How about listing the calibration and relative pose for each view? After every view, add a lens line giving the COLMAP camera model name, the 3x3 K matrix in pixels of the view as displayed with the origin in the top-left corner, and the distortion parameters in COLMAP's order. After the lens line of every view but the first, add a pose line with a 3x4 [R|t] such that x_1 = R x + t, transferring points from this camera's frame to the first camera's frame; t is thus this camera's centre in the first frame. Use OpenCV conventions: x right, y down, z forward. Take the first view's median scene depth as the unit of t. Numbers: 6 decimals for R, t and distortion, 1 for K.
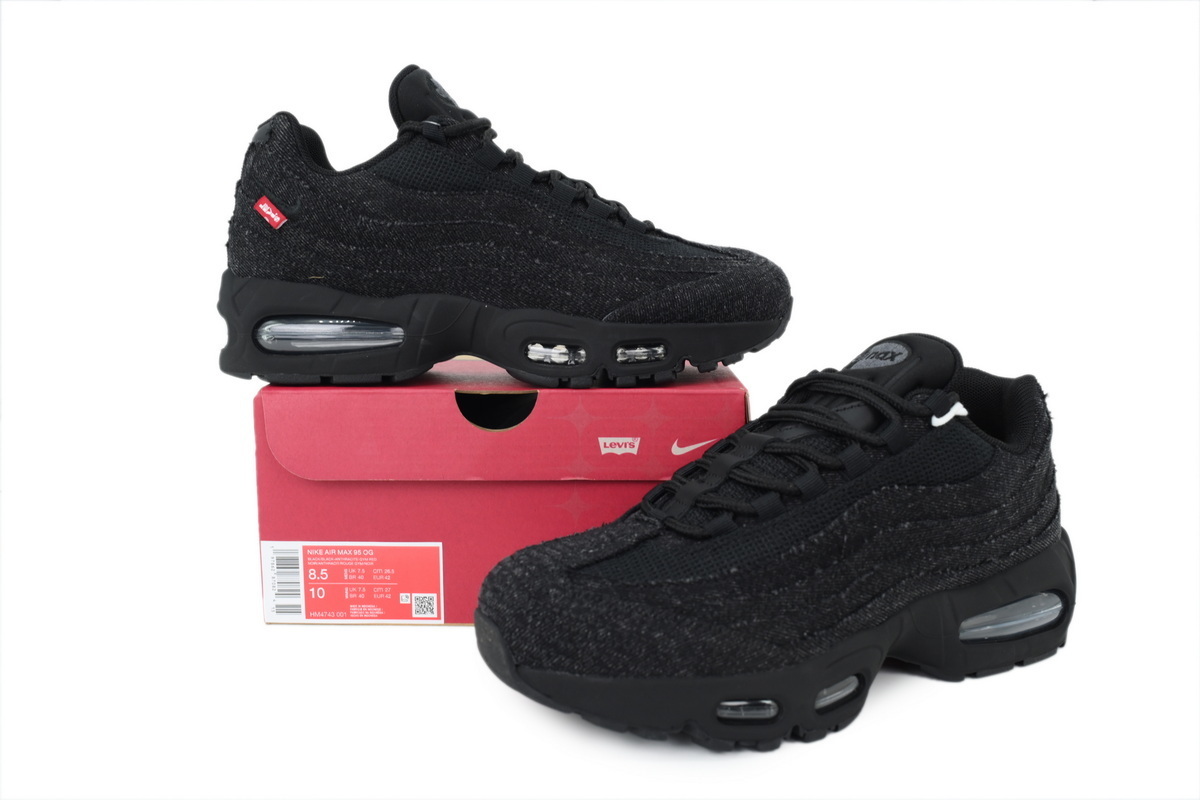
lens RADIAL K [[1068.8, 0, 600.0], [0, 1068.8, 400.0], [0, 0, 1]] dist [0.005010, -0.001937]
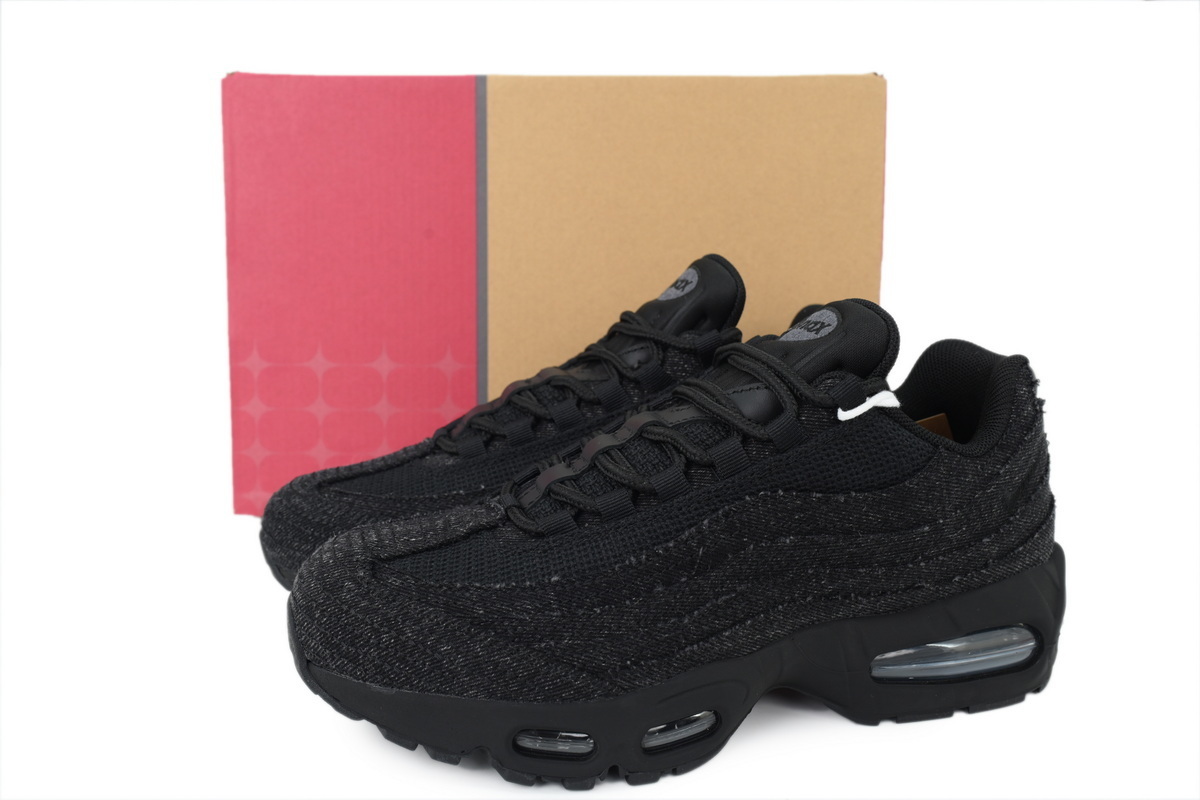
lens RADIAL K [[1068.8, 0, 600.0], [0, 1068.8, 400.0], [0, 0, 1]] dist [0.005010, -0.001937]
pose [[0.973273, 0.058651, -0.222035, 0.328036], [-0.039523, 0.995190, 0.089638, -0.058378], [0.226224, -0.078467, 0.970910, 0.184328]]
